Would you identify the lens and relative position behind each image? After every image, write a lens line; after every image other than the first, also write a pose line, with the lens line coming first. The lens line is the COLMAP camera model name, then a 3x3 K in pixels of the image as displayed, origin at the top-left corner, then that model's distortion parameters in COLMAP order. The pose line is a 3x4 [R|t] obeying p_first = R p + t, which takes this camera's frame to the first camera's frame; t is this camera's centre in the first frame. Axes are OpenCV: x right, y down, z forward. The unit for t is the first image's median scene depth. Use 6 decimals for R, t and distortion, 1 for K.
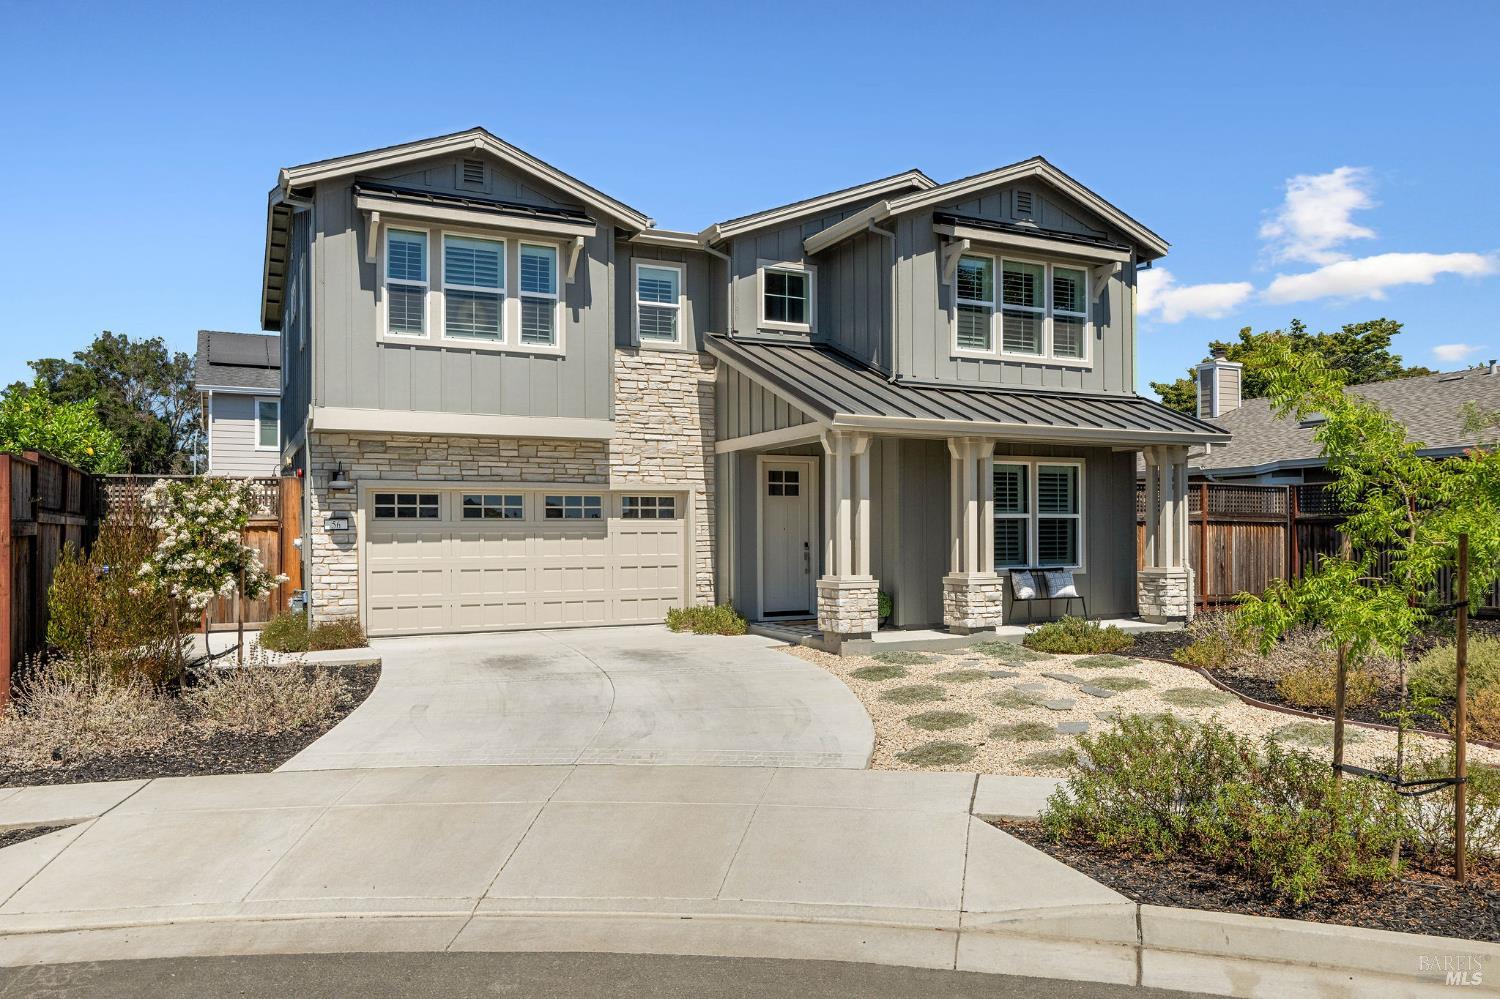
lens RADIAL K [[1059.1, 0, 737.3], [0, 1059.1, 533.7], [0, 0, 1]] dist [-0.009572, 0.003626]
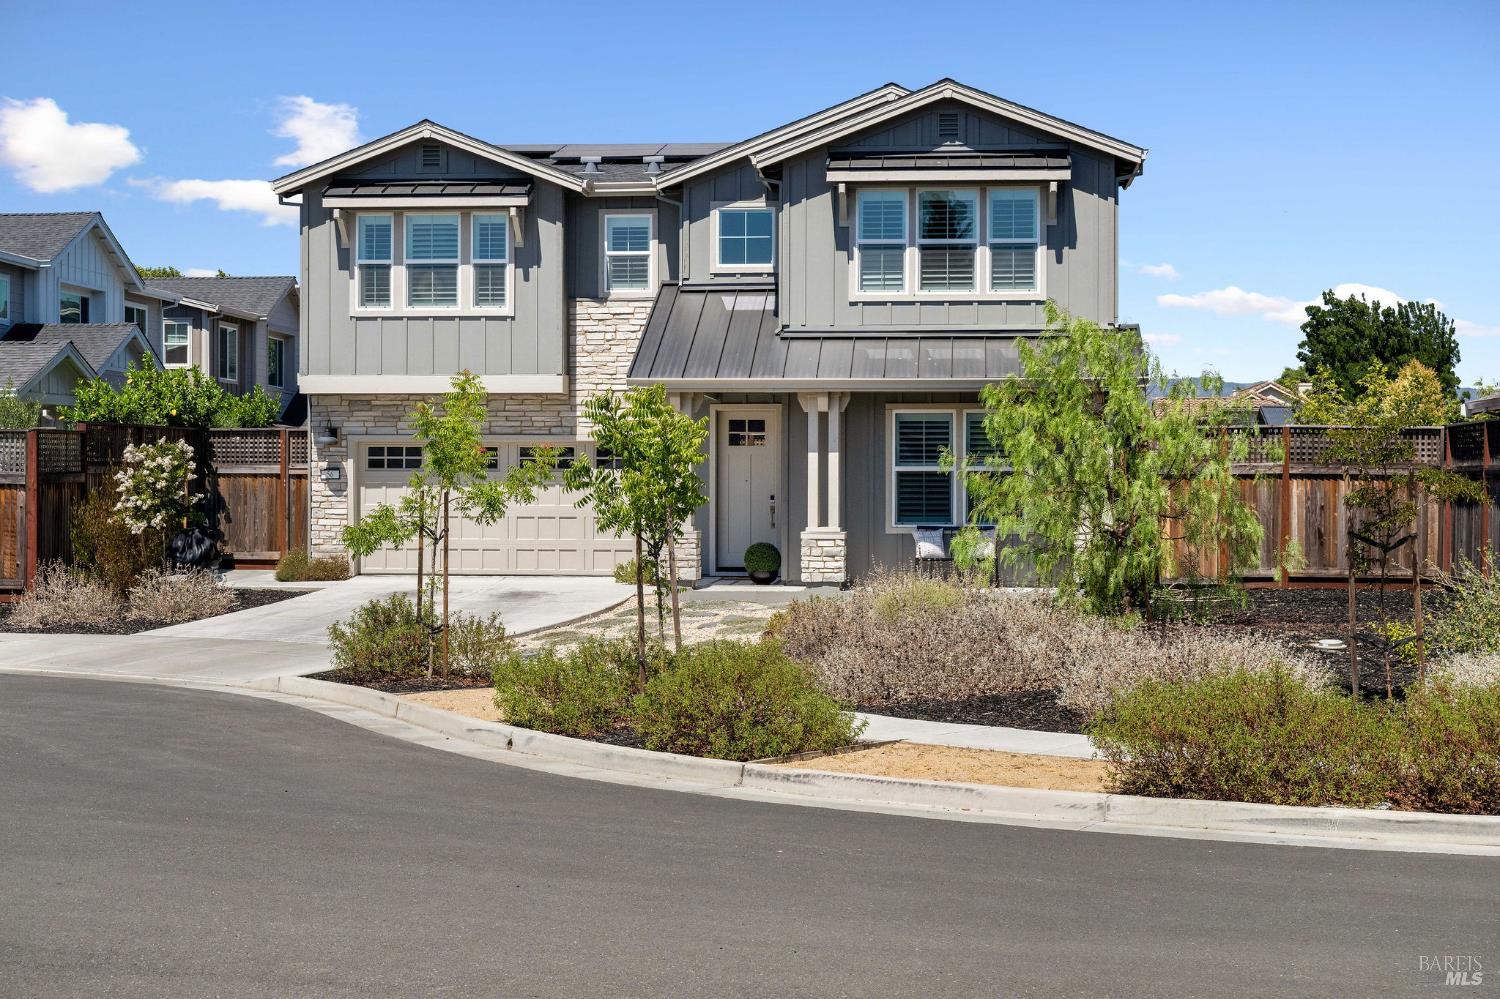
lens RADIAL K [[2236.4, 0, 750.4], [0, 2236.4, 496.2], [0, 0, 1]] dist [-0.034683, 0.000000]
pose [[0.846905, 0.011093, -0.531629, 1.210440], [-0.007000, 0.999928, 0.009713, -0.010986], [0.531698, -0.004504, 0.846922, -0.757478]]
